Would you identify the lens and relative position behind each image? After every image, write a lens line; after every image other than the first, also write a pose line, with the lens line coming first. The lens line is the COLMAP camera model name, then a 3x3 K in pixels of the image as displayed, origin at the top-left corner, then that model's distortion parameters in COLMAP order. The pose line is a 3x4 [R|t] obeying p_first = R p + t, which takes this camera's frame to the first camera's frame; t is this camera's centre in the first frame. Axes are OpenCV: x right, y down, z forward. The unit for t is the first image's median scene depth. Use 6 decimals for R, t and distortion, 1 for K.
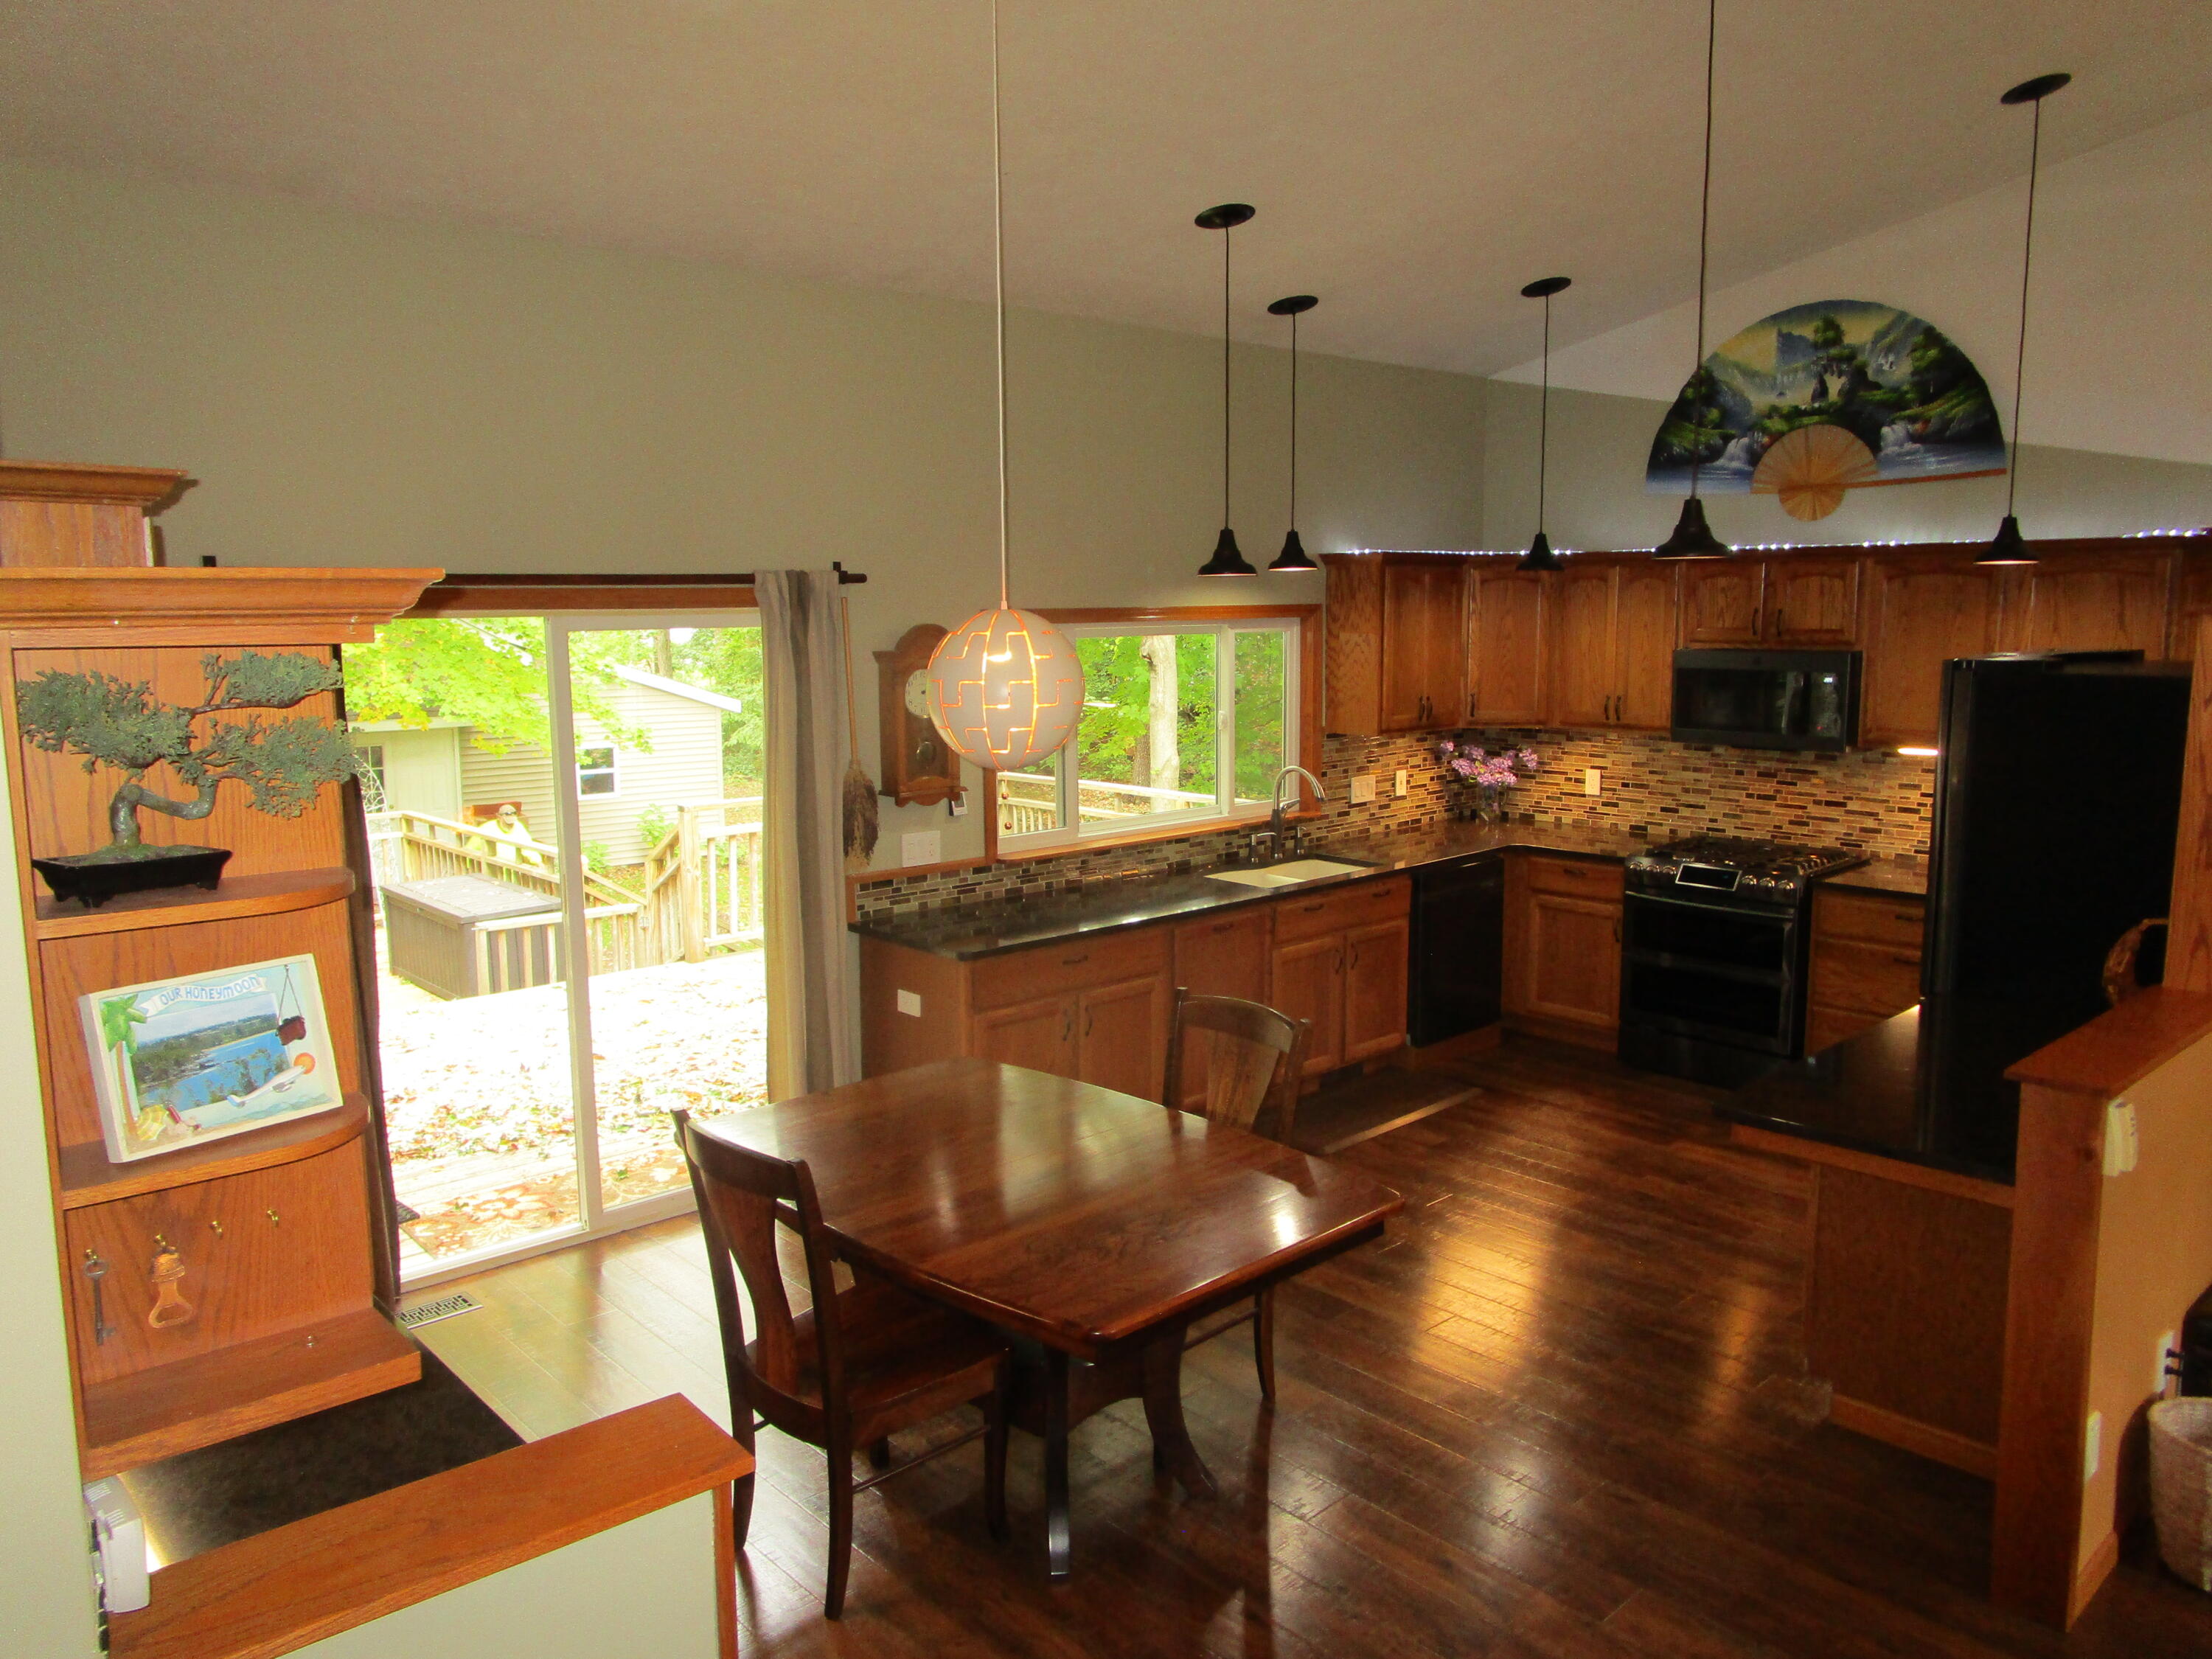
lens RADIAL K [[1593.7, 0, 1103.1], [0, 1593.7, 841.7], [0, 0, 1]] dist [-0.025362, 0.019058]
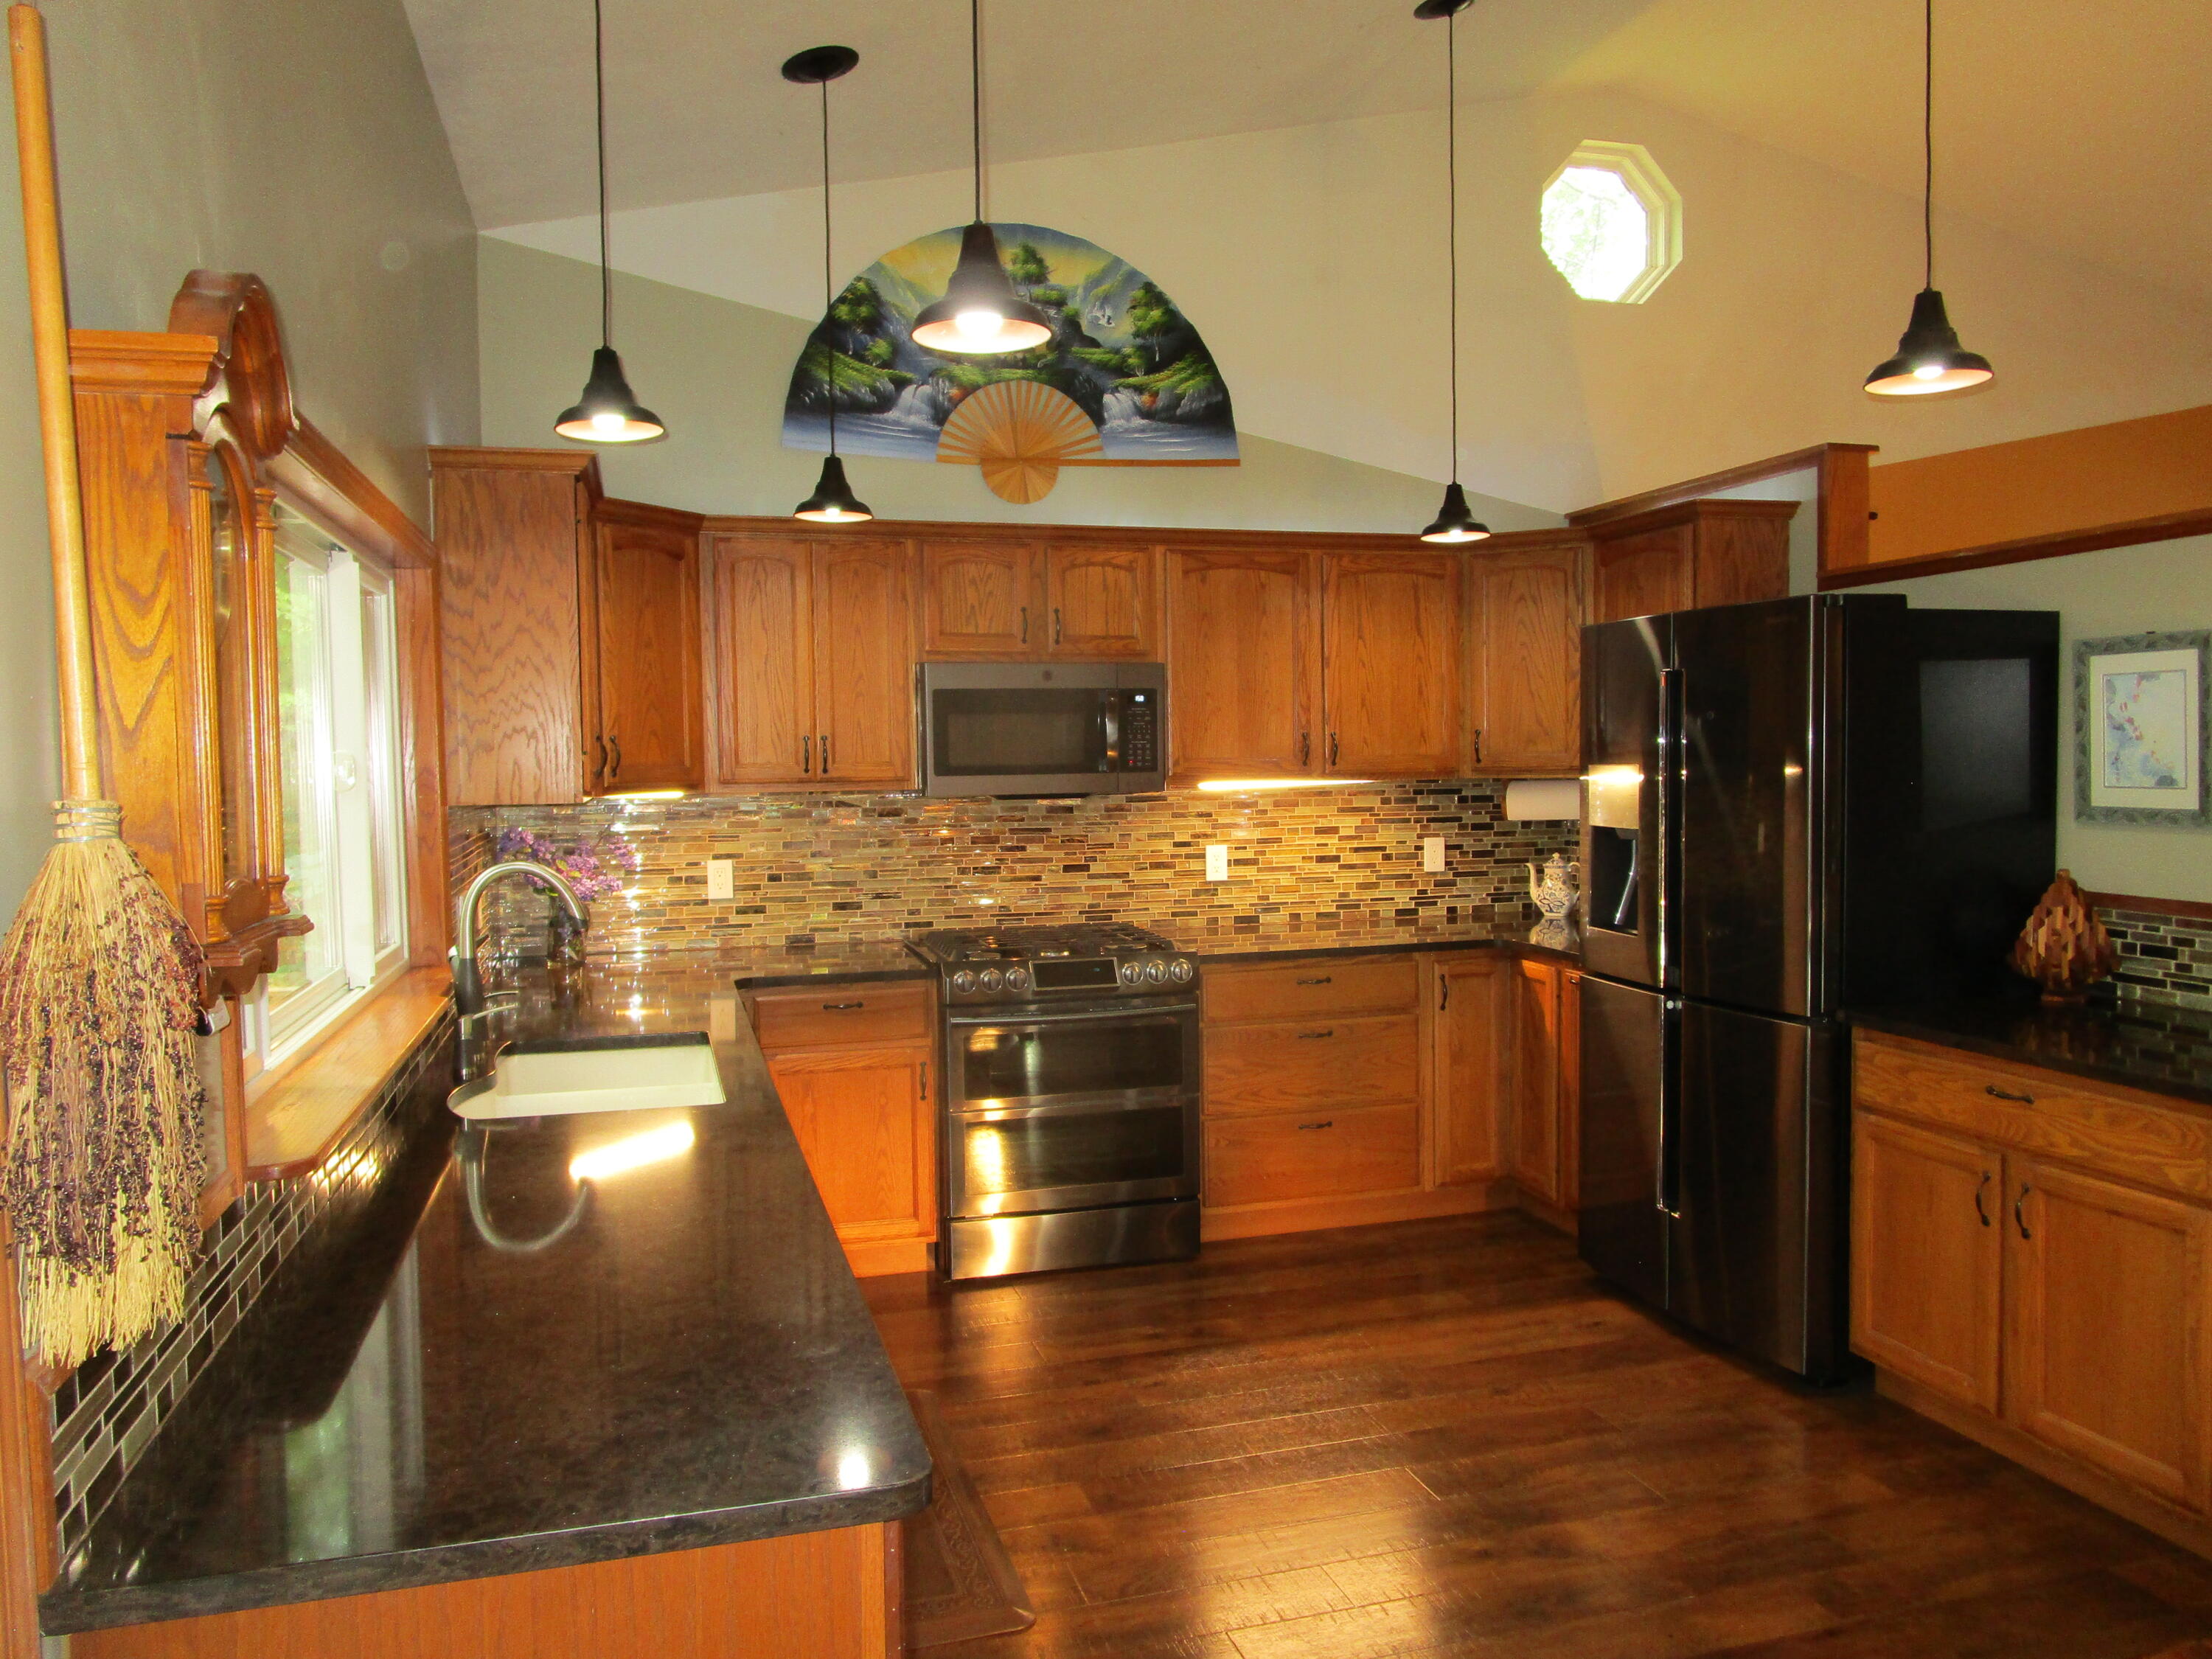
lens RADIAL K [[1593.7, 0, 1106.0], [0, 1593.7, 837.1], [0, 0, 1]] dist [-0.025362, 0.019058]
pose [[0.442548, -0.042509, 0.895737, -0.232280], [0.145007, 0.989122, -0.024702, -0.017534], [-0.884943, 0.140820, 0.443898, 0.641175]]
